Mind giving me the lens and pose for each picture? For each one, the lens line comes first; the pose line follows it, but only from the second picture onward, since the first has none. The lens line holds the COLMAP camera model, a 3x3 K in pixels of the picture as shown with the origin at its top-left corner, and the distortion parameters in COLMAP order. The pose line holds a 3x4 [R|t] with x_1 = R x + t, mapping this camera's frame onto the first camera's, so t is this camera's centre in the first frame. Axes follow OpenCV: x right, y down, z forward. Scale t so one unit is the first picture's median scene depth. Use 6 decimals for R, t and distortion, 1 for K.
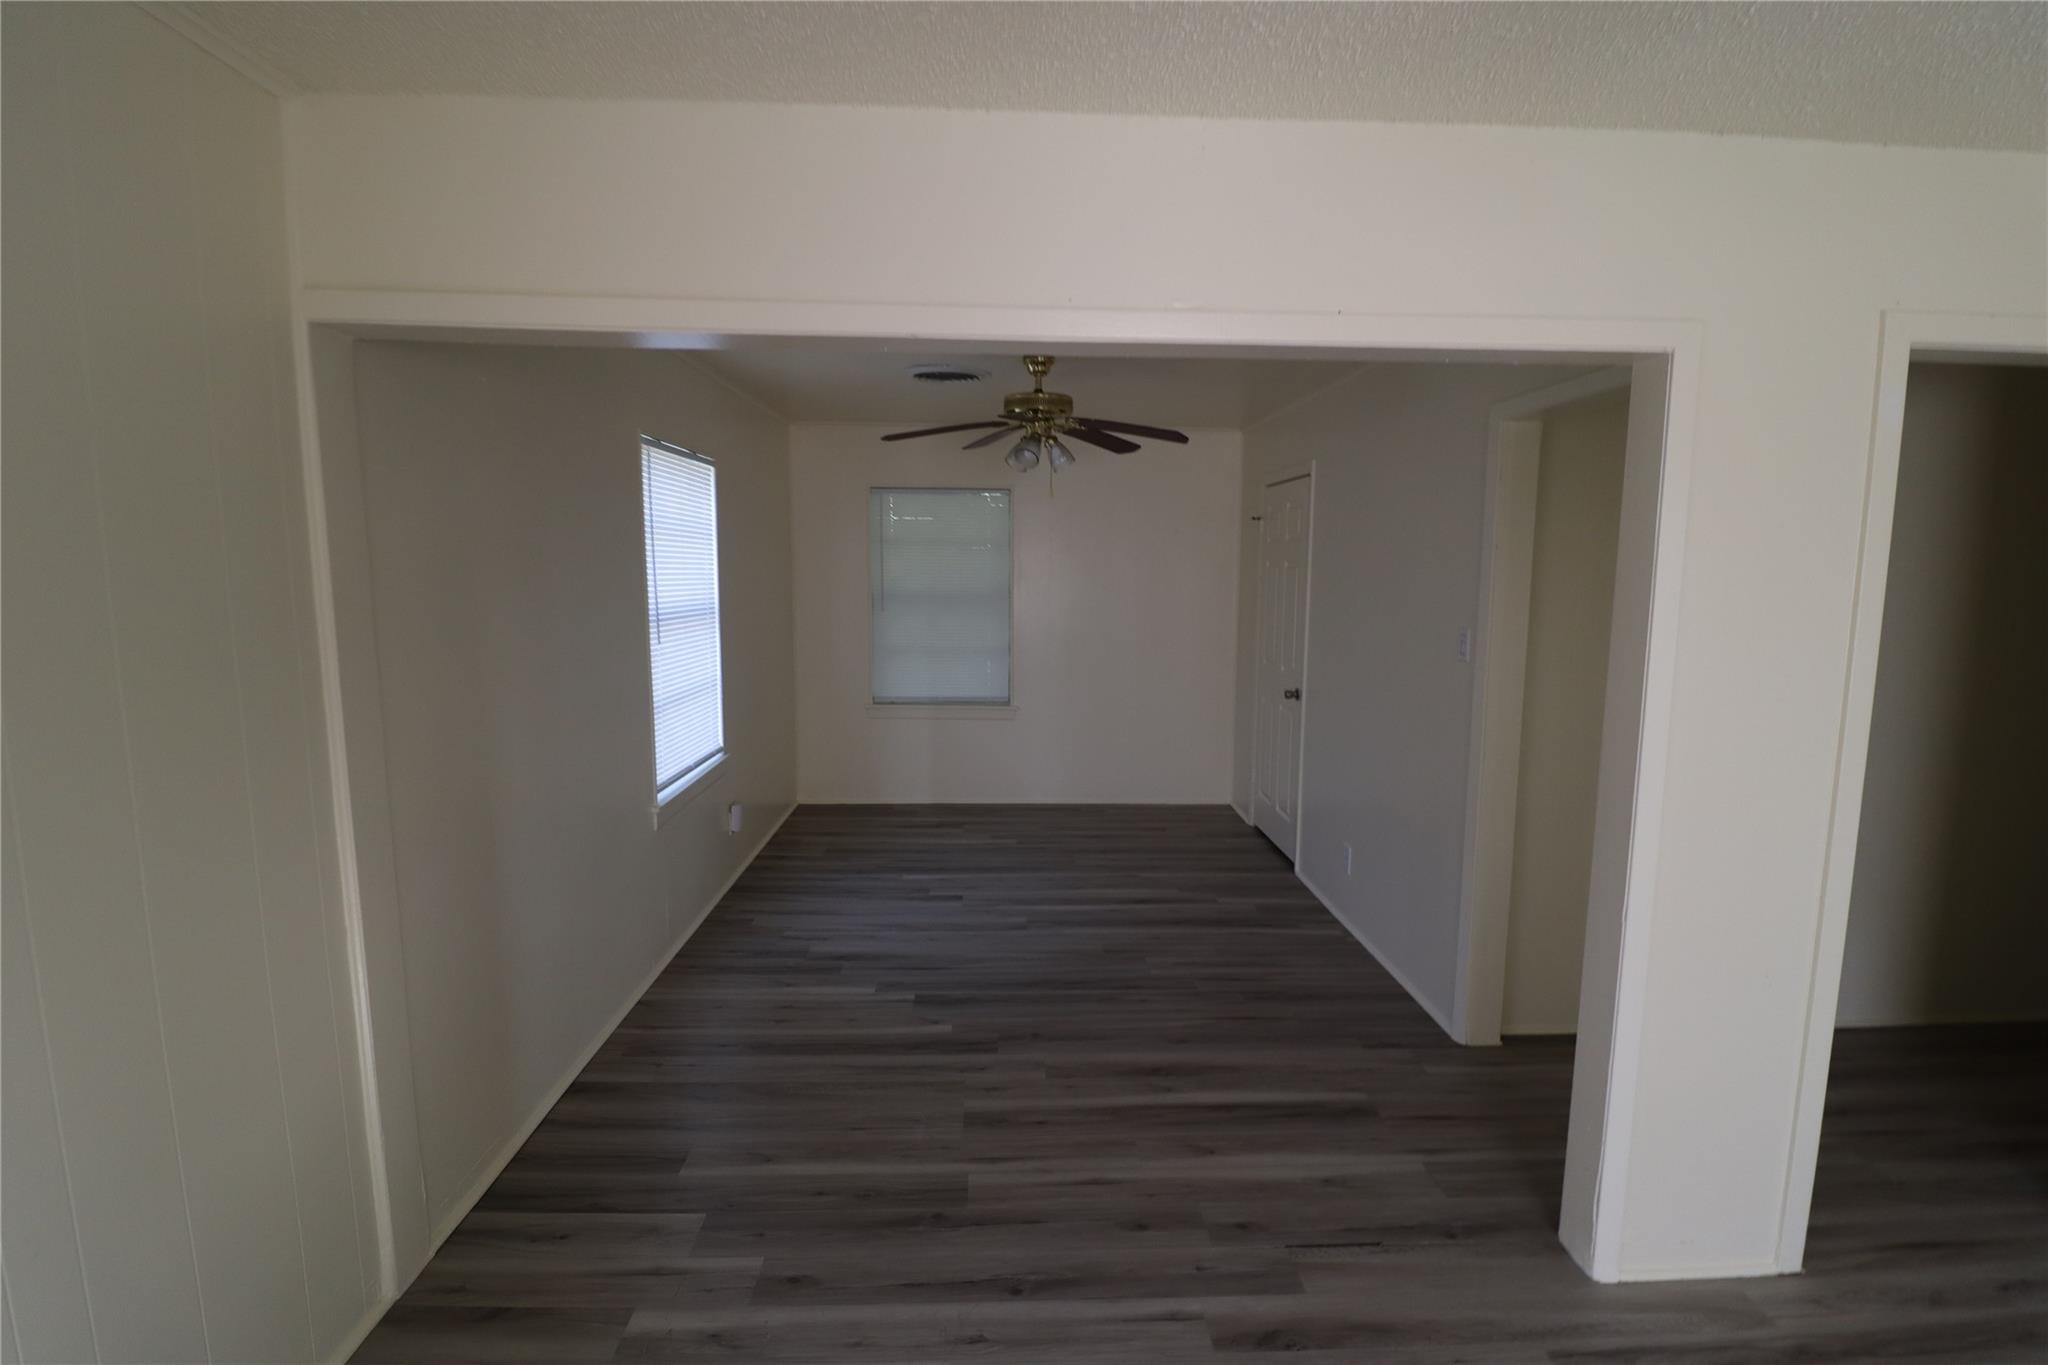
lens RADIAL K [[952.8, 0, 1021.7], [0, 952.8, 688.5], [0, 0, 1]] dist [-0.001894, -0.012110]
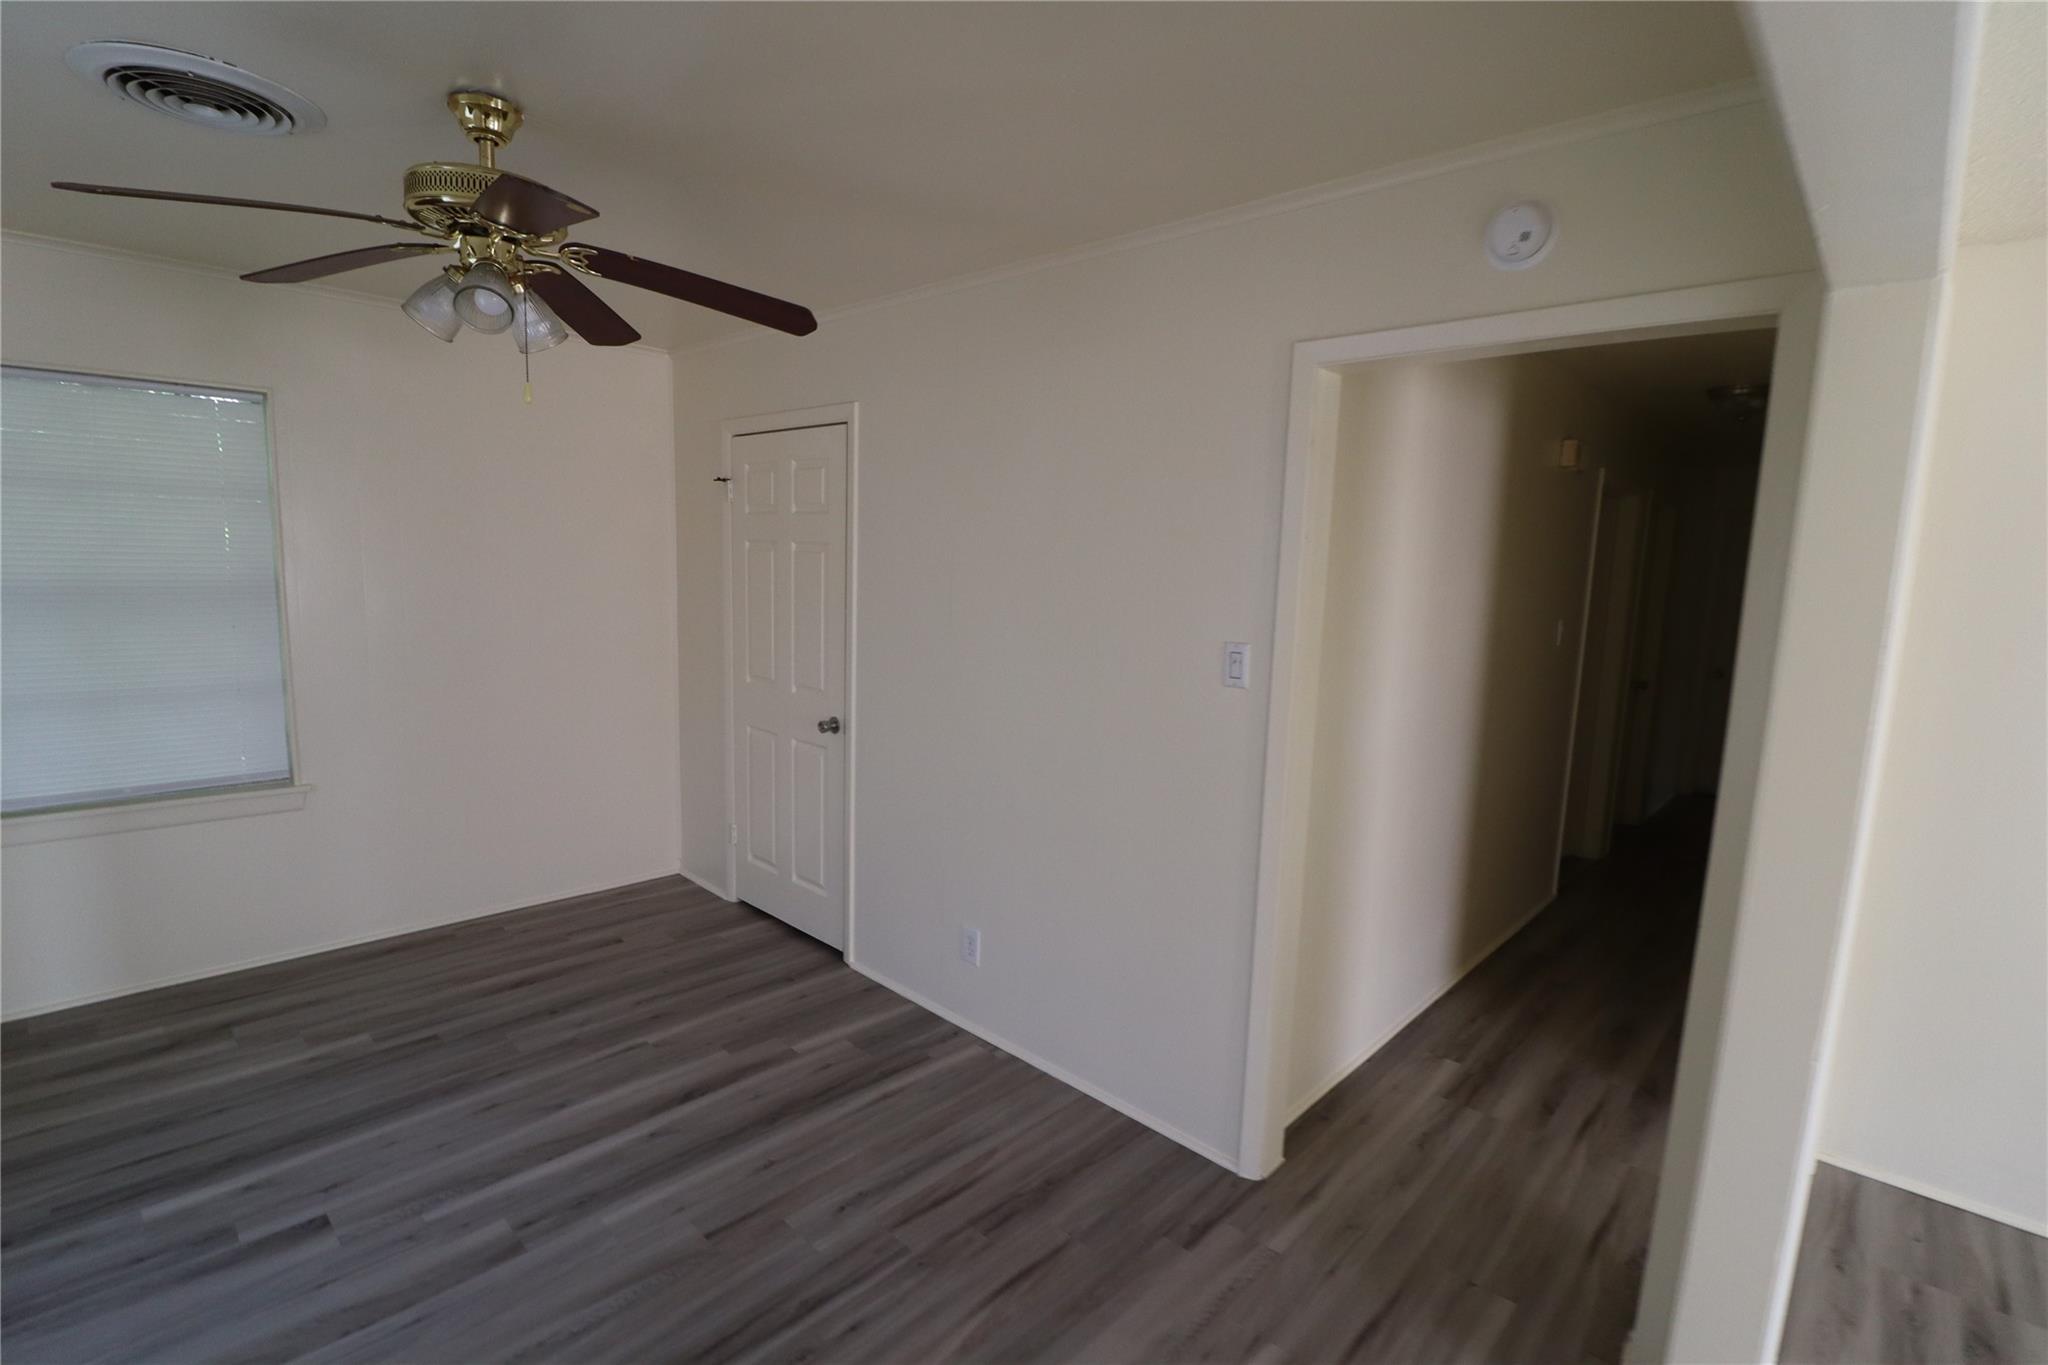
lens RADIAL K [[952.8, 0, 1021.7], [0, 952.8, 688.5], [0, 0, 1]] dist [-0.001894, -0.012110]
pose [[0.709904, -0.078275, 0.699936, -0.131543], [0.064435, 0.996855, 0.046127, -0.051758], [-0.701345, 0.012354, 0.712715, 0.425729]]
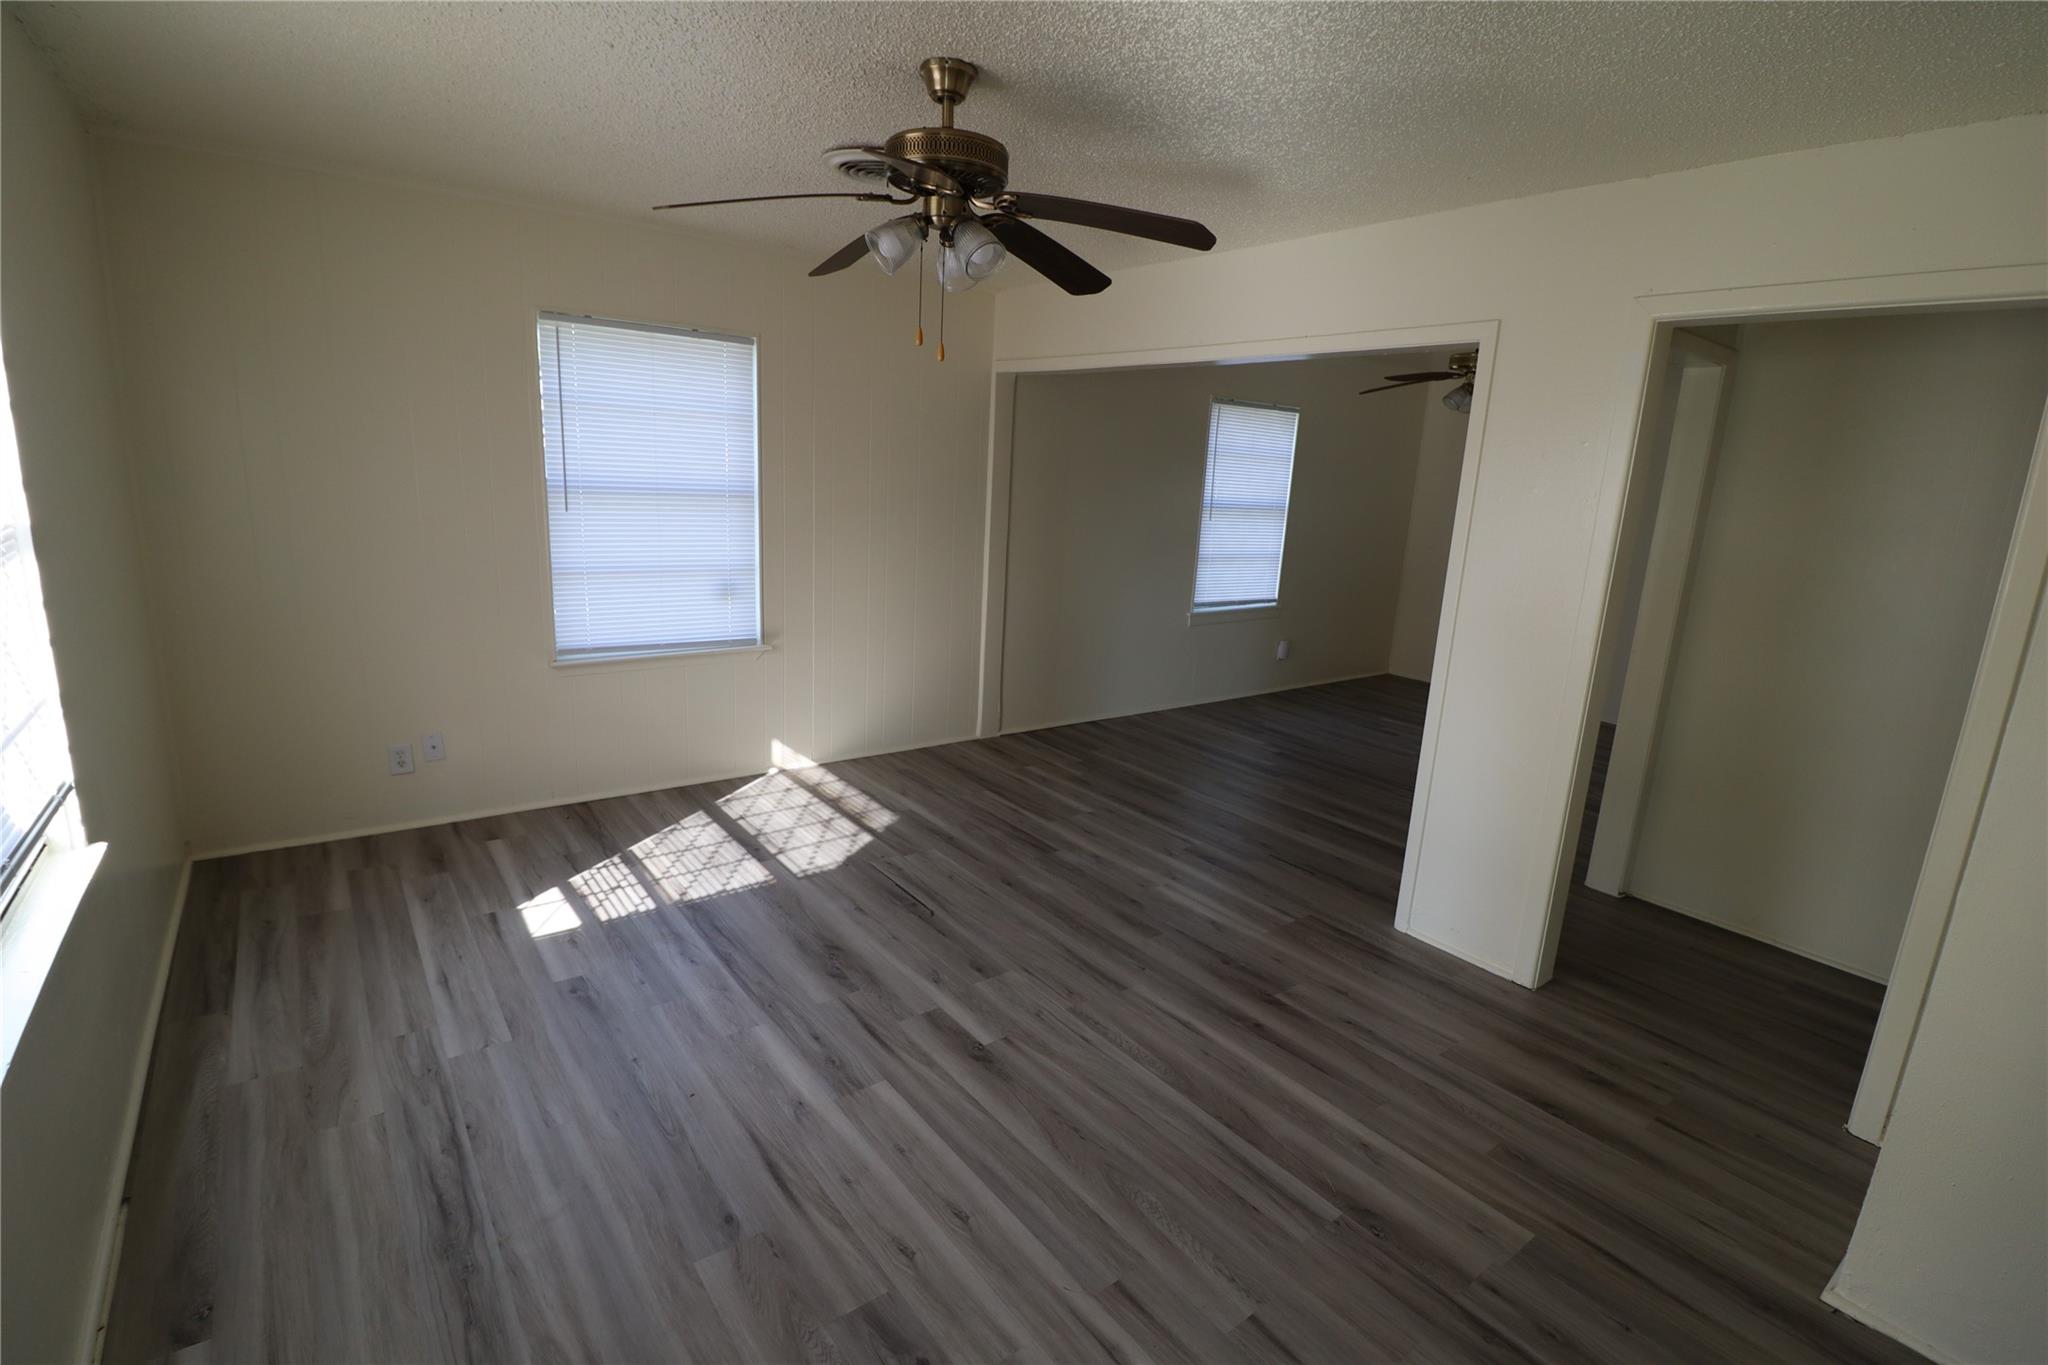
lens RADIAL K [[952.8, 0, 1021.7], [0, 952.8, 688.5], [0, 0, 1]] dist [-0.001894, -0.012110]
pose [[0.576189, 0.212083, -0.789321, 0.713570], [-0.159722, 0.976344, 0.145741, 0.045228], [0.801558, 0.042098, 0.596433, -0.248691]]
